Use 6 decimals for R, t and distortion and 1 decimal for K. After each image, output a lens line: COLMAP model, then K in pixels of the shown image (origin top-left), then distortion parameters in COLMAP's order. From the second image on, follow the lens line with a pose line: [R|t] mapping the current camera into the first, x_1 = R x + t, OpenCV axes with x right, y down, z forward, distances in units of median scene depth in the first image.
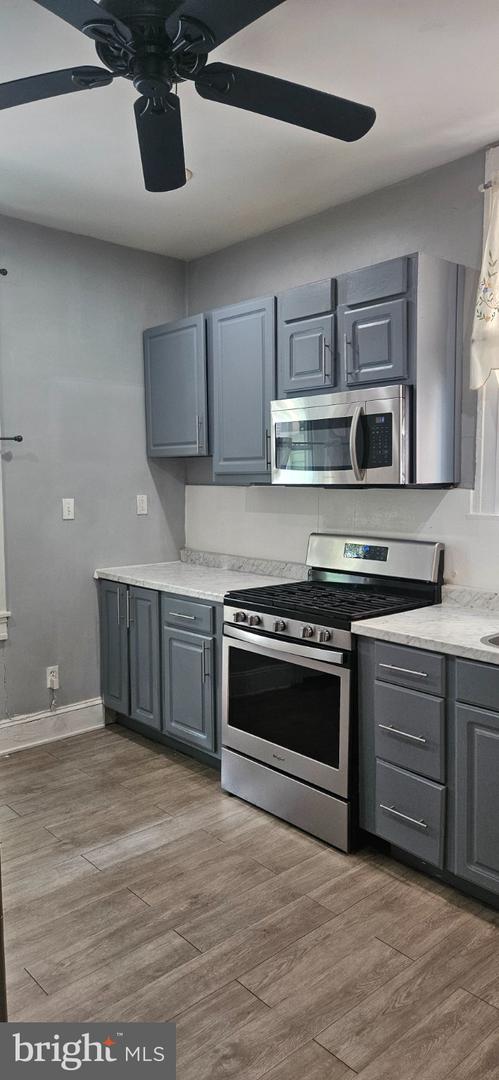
lens RADIAL K [[725.5, 0, 242.4], [0, 725.5, 517.3], [0, 0, 1]] dist [0.060358, -0.038039]
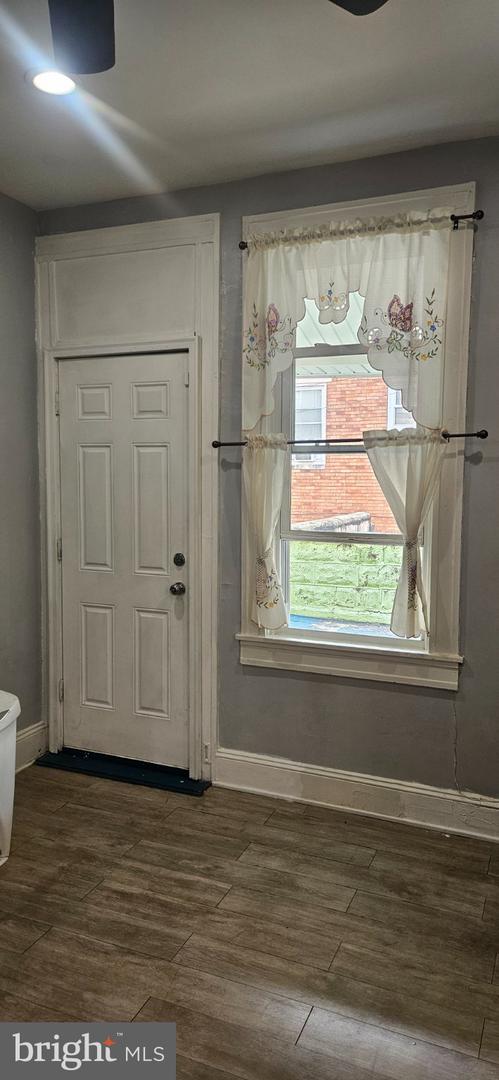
lens RADIAL K [[725.5, 0, 243.6], [0, 725.5, 533.0], [0, 0, 1]] dist [0.060358, -0.038039]
pose [[0.424569, 0.085277, -0.901371, 0.092775], [-0.063788, 0.995898, 0.064174, -0.012863], [0.903146, 0.030250, 0.428267, 0.151551]]
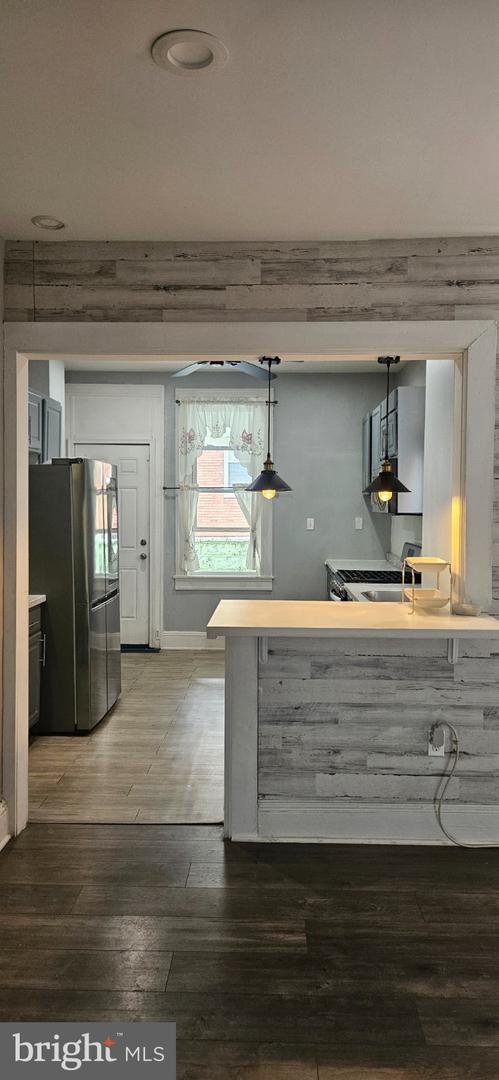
lens RADIAL K [[725.5, 0, 249.4], [0, 725.5, 535.2], [0, 0, 1]] dist [0.060358, -0.038039]
pose [[0.740880, 0.031529, -0.670896, 0.308142], [-0.052155, 0.998582, -0.010668, 0.015557], [0.669609, 0.042894, 0.741474, -0.157683]]
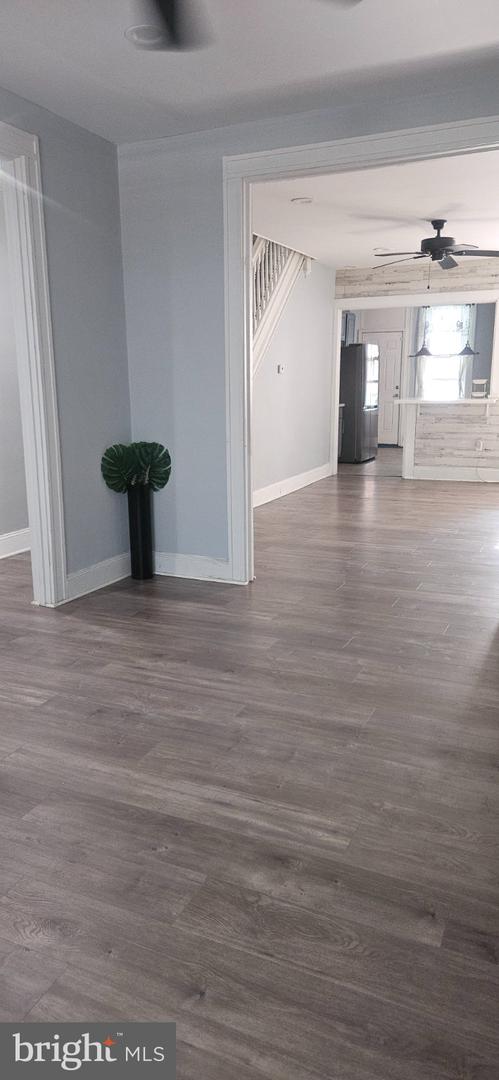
lens RADIAL K [[725.5, 0, 255.1], [0, 725.5, 534.9], [0, 0, 1]] dist [0.060358, -0.038039]
pose [[0.426466, 0.187783, -0.884796, 0.793583], [-0.057875, 0.981872, 0.180491, 0.054425], [0.902650, -0.025765, 0.429604, -0.461059]]
